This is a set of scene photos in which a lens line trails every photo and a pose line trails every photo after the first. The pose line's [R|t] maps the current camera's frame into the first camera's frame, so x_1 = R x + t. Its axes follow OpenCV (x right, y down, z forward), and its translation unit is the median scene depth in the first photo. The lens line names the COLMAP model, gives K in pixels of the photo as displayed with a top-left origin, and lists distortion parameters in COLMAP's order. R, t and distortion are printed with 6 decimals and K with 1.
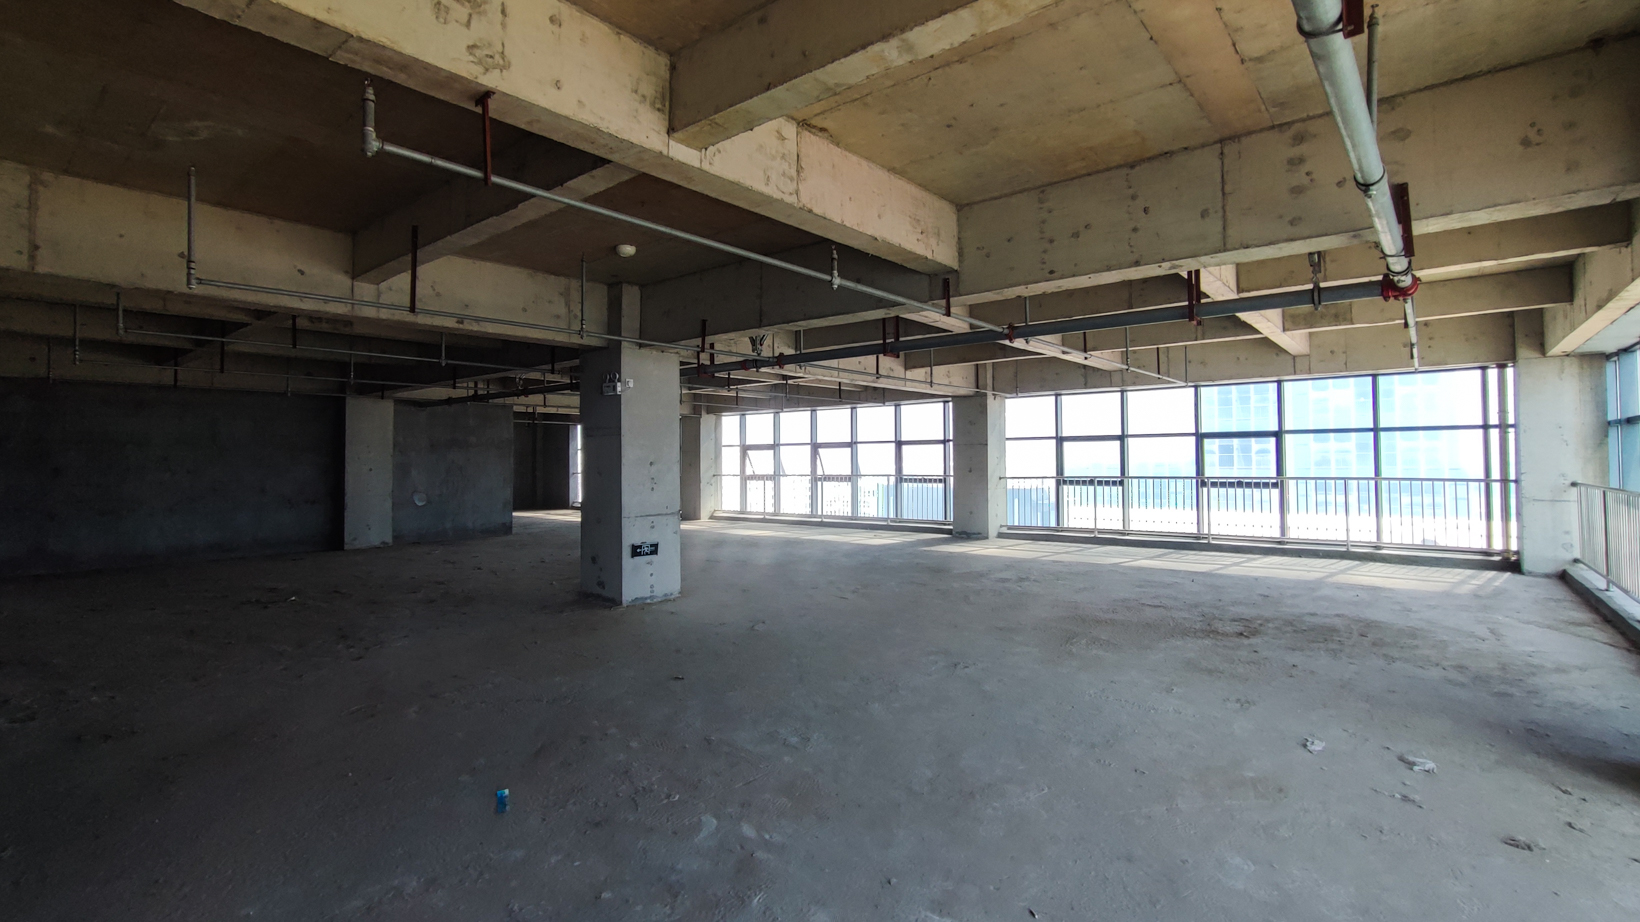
lens RADIAL K [[739.5, 0, 825.7], [0, 739.5, 452.3], [0, 0, 1]] dist [0.003560, 0.000246]
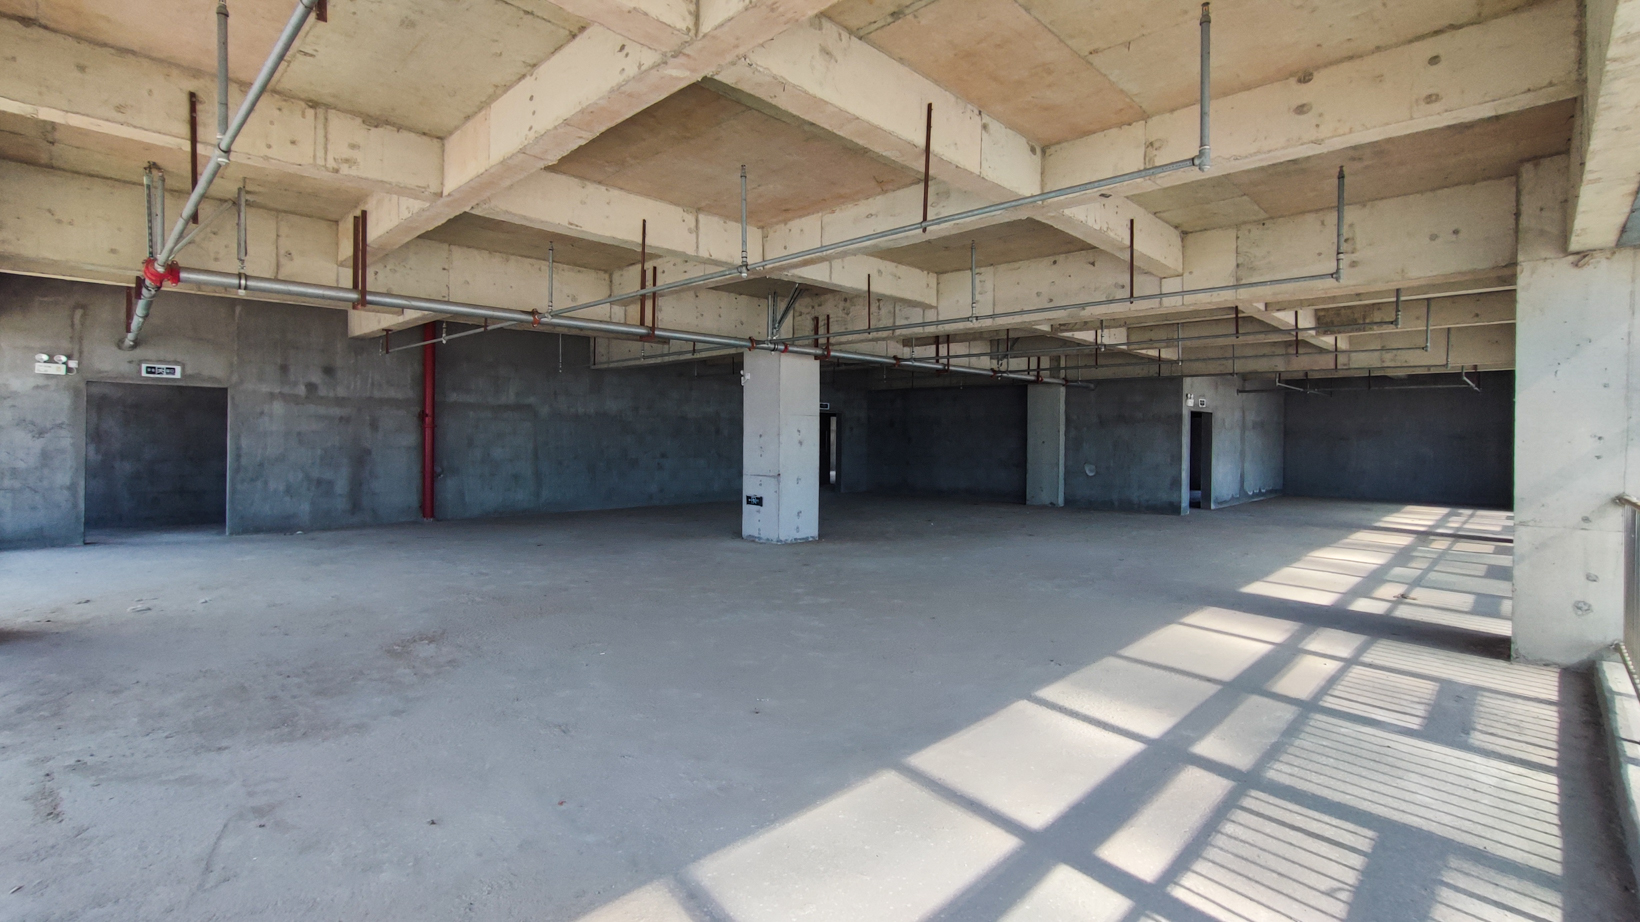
lens RADIAL K [[739.5, 0, 820.2], [0, 739.5, 450.4], [0, 0, 1]] dist [0.003560, 0.000246]
pose [[-0.072333, 0.025704, -0.997049, 1.063263], [0.002594, 0.999669, 0.025583, 0.007731], [0.997377, -0.000735, -0.072376, 1.203168]]
